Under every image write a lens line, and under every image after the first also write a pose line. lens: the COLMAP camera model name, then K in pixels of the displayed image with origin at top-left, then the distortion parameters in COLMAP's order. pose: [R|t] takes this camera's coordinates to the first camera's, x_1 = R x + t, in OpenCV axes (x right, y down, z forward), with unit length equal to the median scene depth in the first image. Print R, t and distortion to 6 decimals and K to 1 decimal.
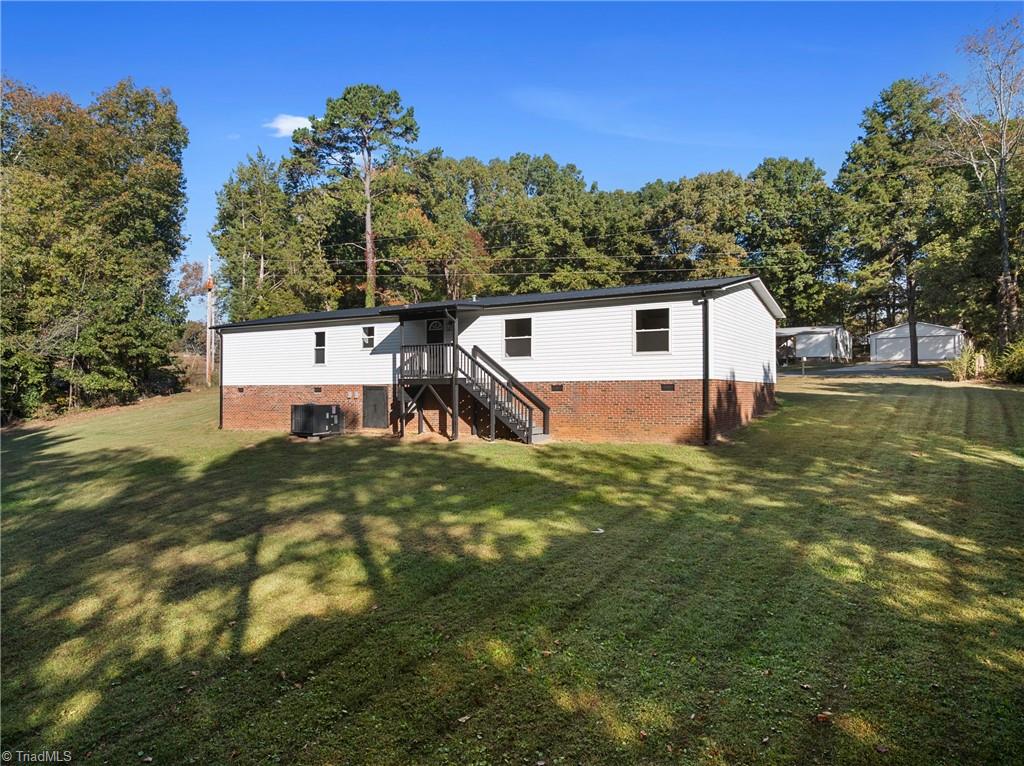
lens RADIAL K [[721.4, 0, 517.8], [0, 721.4, 381.9], [0, 0, 1]] dist [-0.027259, -0.003864]
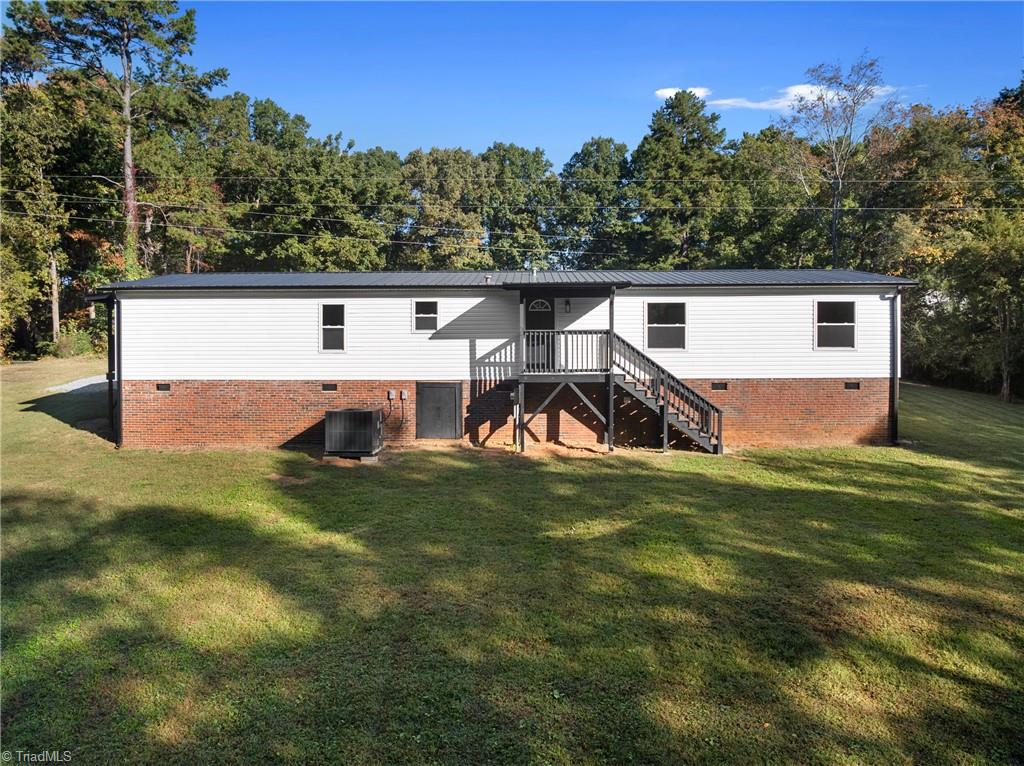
lens RADIAL K [[721.4, 0, 513.4], [0, 721.4, 379.0], [0, 0, 1]] dist [-0.027259, -0.003864]
pose [[0.864695, -0.008547, 0.502224, -0.504766], [-0.007305, 0.999536, 0.029586, -0.020251], [-0.502244, -0.029252, 0.864231, 0.323207]]
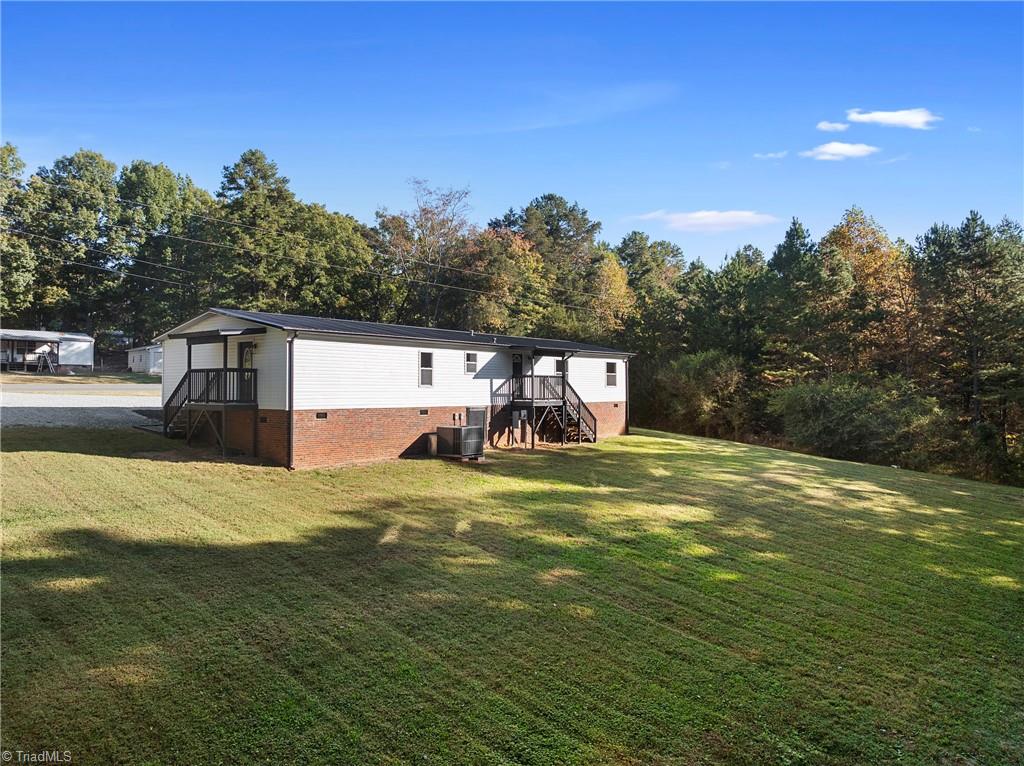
lens RADIAL K [[721.4, 0, 513.7], [0, 721.4, 385.5], [0, 0, 1]] dist [-0.027259, -0.003864]
pose [[0.119836, 0.009181, 0.992751, -1.299613], [-0.013301, 0.999882, -0.007641, -0.020156], [-0.992705, -0.012289, 0.119944, 0.812835]]
